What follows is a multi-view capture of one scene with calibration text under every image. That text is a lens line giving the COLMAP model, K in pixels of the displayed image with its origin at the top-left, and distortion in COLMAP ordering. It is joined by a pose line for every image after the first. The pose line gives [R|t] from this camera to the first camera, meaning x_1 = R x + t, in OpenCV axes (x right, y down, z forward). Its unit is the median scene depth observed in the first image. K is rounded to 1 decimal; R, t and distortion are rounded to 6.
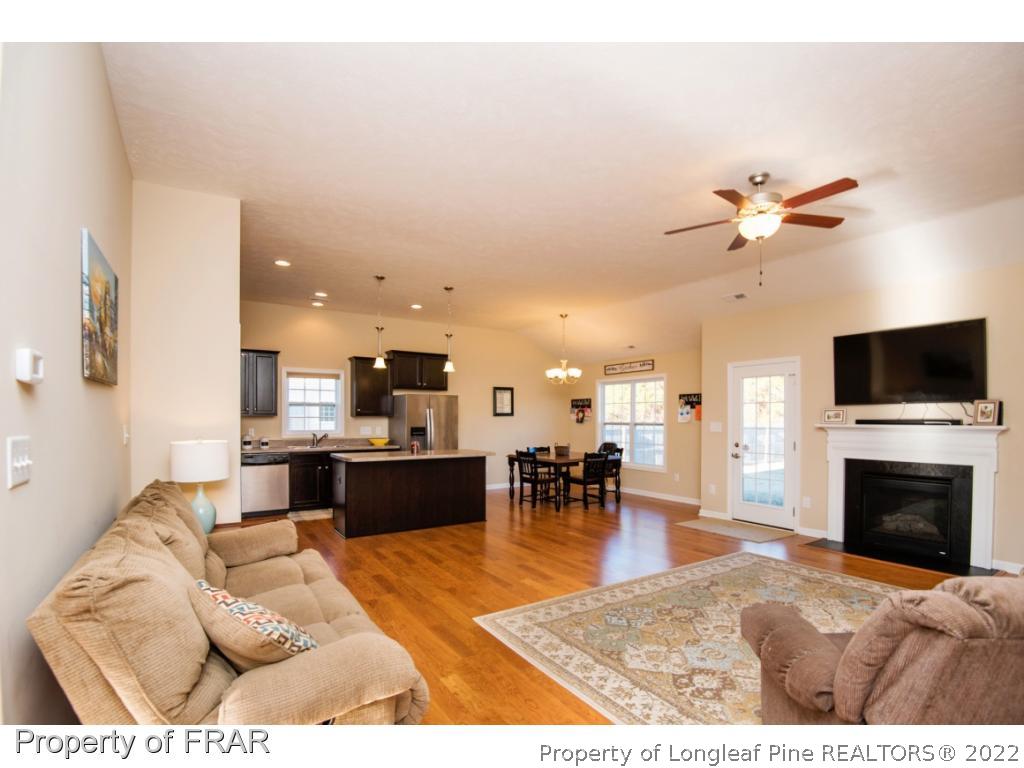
lens RADIAL K [[482.9, 0, 486.6], [0, 482.9, 413.0], [0, 0, 1]] dist [-0.022635, -0.006646]
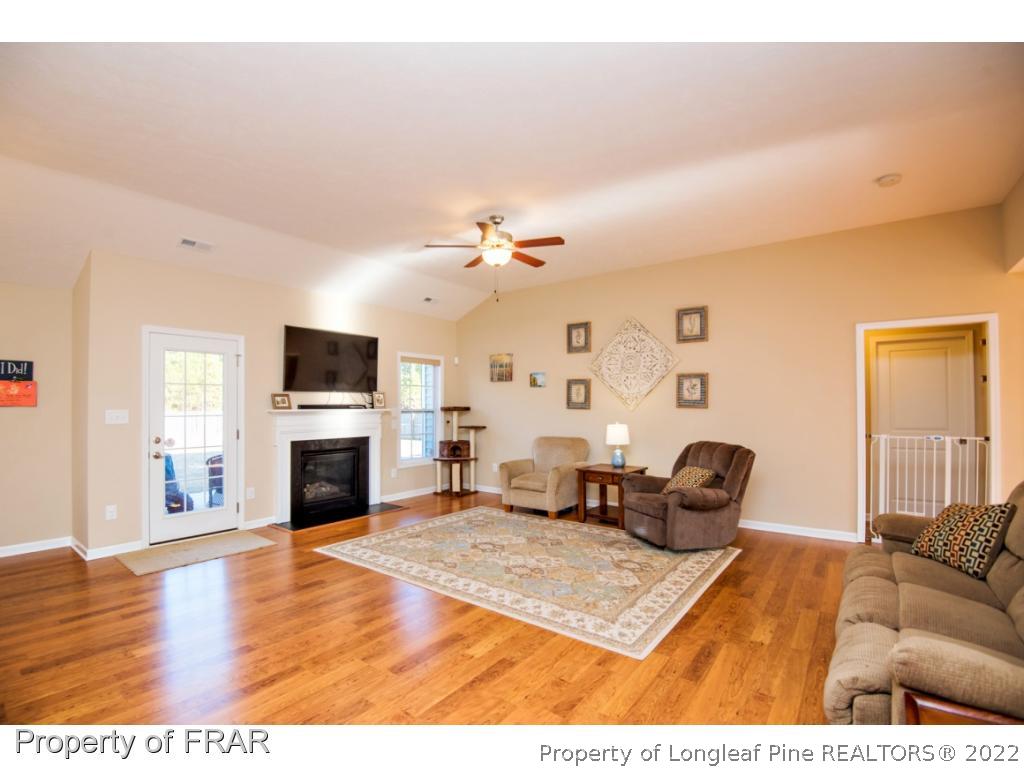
lens RADIAL K [[482.9, 0, 509.1], [0, 482.9, 397.6], [0, 0, 1]] dist [-0.022635, -0.006646]
pose [[-0.380923, 0.019053, 0.924411, -0.520749], [-0.003849, 0.999746, -0.022191, 0.024116], [-0.924599, -0.012011, -0.380753, 1.180245]]
